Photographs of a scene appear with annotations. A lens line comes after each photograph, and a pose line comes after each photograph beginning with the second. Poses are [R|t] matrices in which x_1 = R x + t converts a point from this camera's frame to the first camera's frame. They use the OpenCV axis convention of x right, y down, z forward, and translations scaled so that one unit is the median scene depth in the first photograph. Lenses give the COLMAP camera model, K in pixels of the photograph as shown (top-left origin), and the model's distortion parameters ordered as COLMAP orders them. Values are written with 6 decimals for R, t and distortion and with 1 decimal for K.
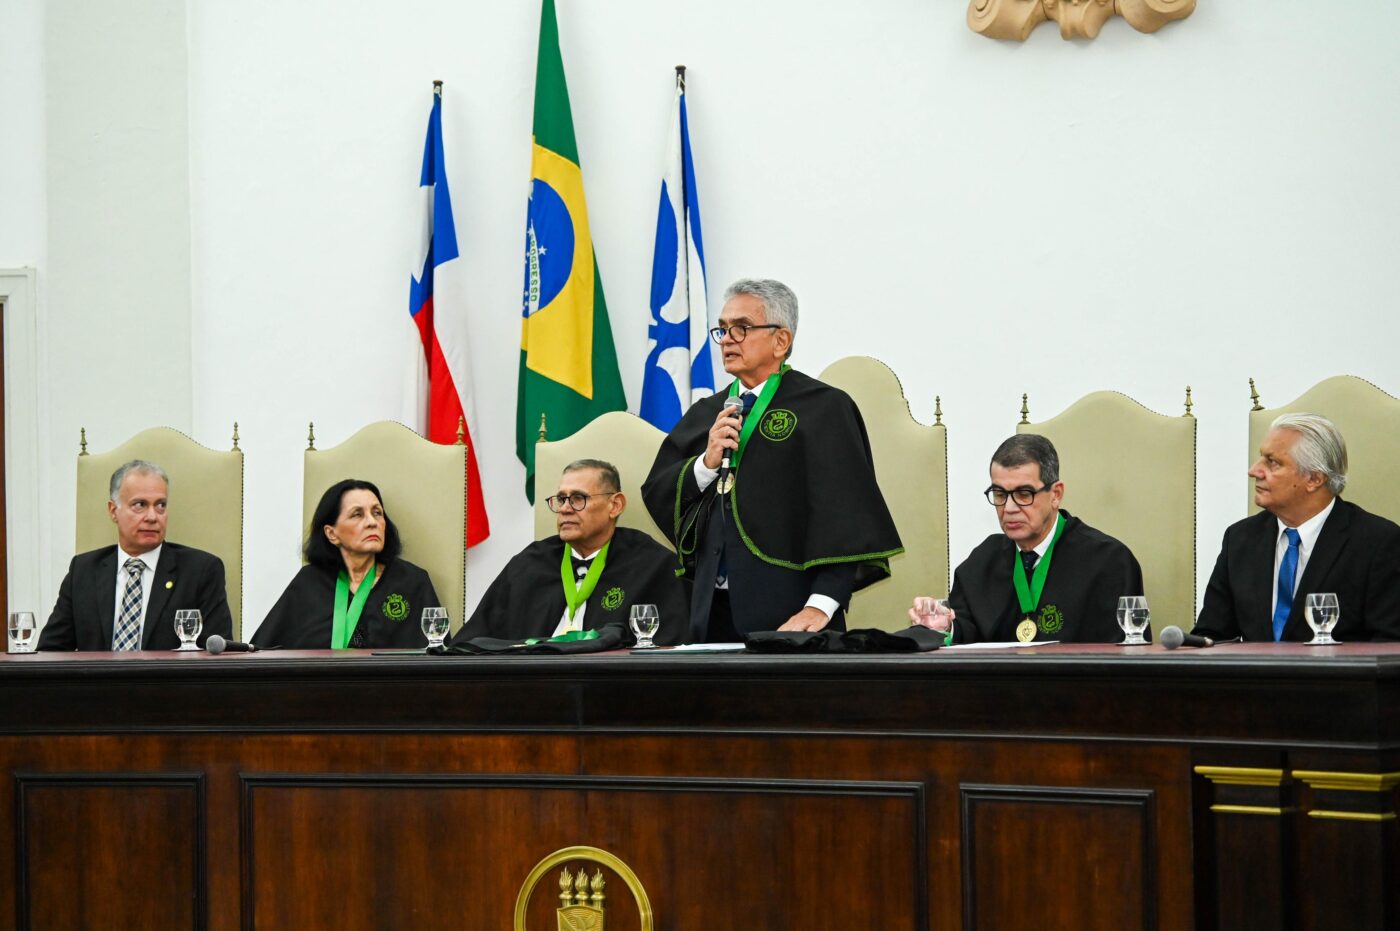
lens RADIAL K [[2567.3, 0, 699.8], [0, 2567.3, 579.4], [0, 0, 1]] dist [-0.070824, -0.195562]
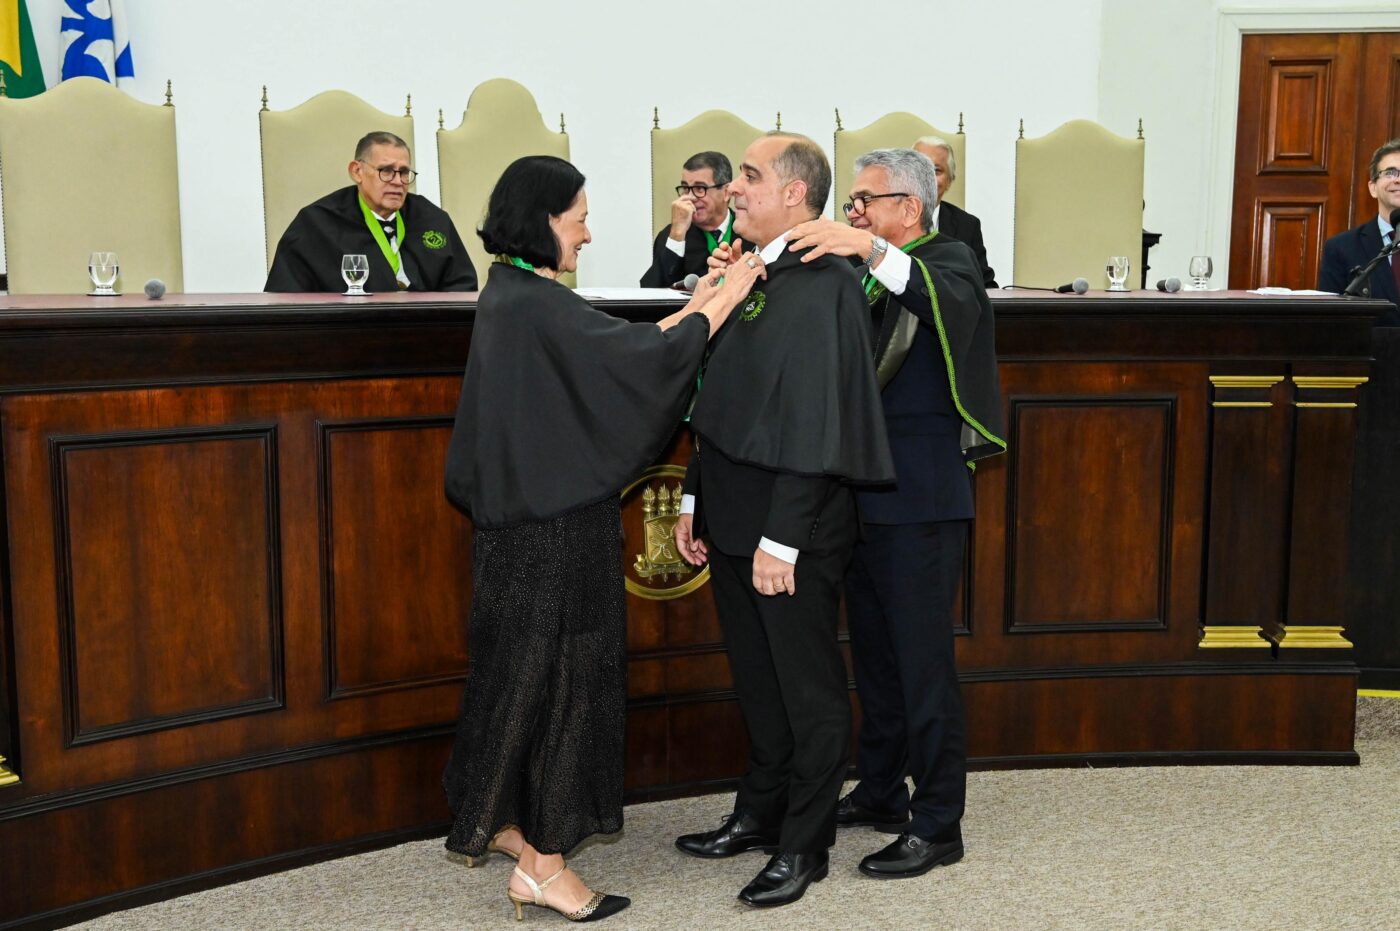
lens RADIAL K [[1463.7, 0, 702.1], [0, 1463.7, 448.2], [0, 0, 1]] dist [-0.011928, -0.006903]
pose [[0.704537, -0.072160, 0.705989, -0.466807], [-0.019102, 0.992528, 0.120510, 0.015124], [-0.709410, -0.098390, 0.697895, 0.490817]]
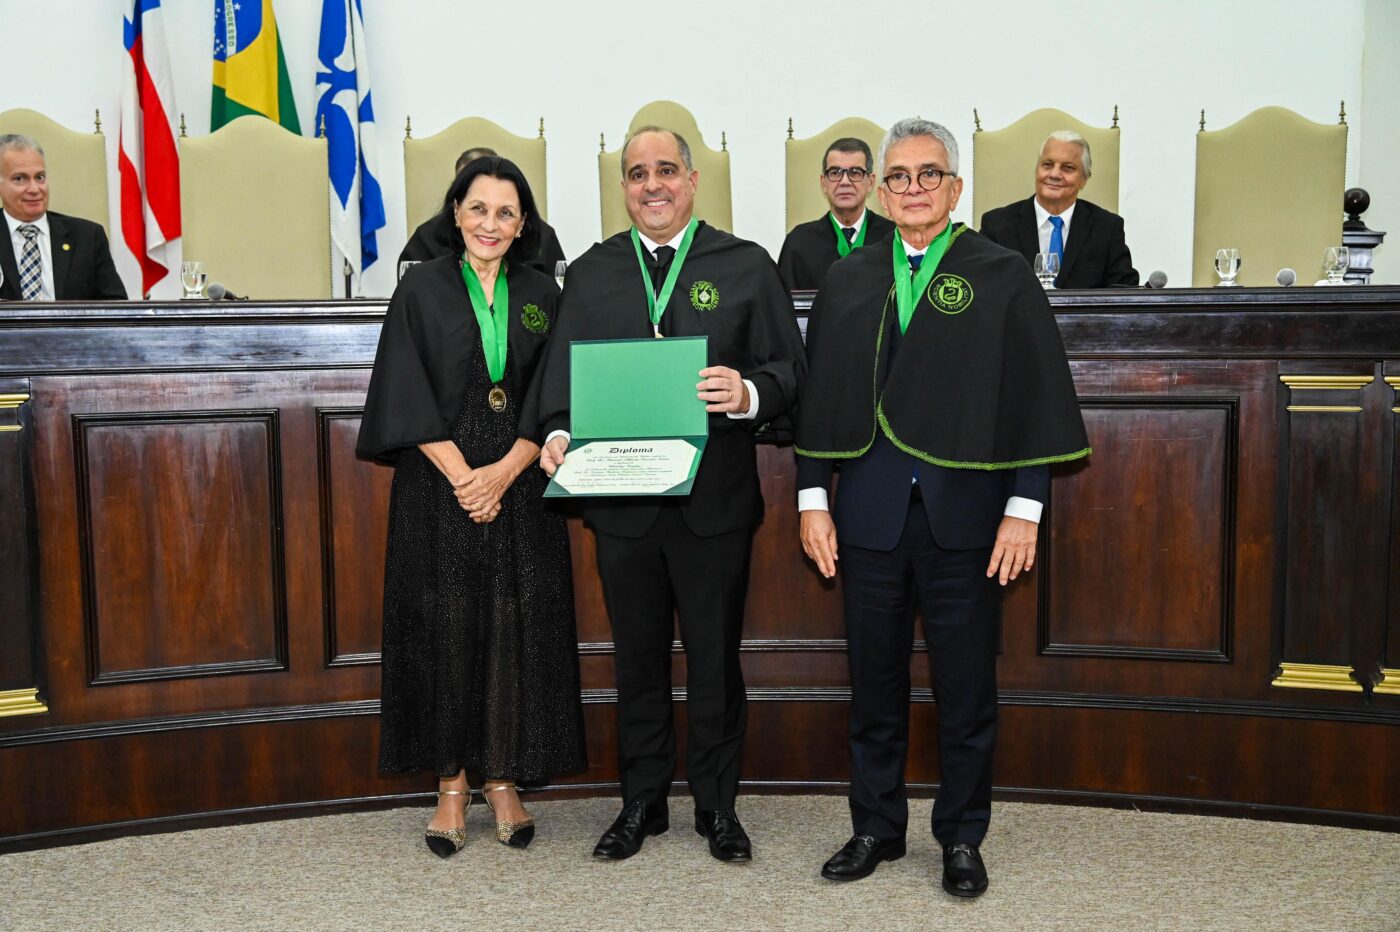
lens RADIAL K [[1432.7, 0, 628.4], [0, 1432.7, 463.2], [0, 0, 1]] dist [-0.016846, -0.000342]
pose [[0.900637, -0.040706, 0.432661, -0.318377], [-0.006249, 0.994287, 0.106554, 0.033523], [-0.434527, -0.098670, 0.895238, 0.395005]]
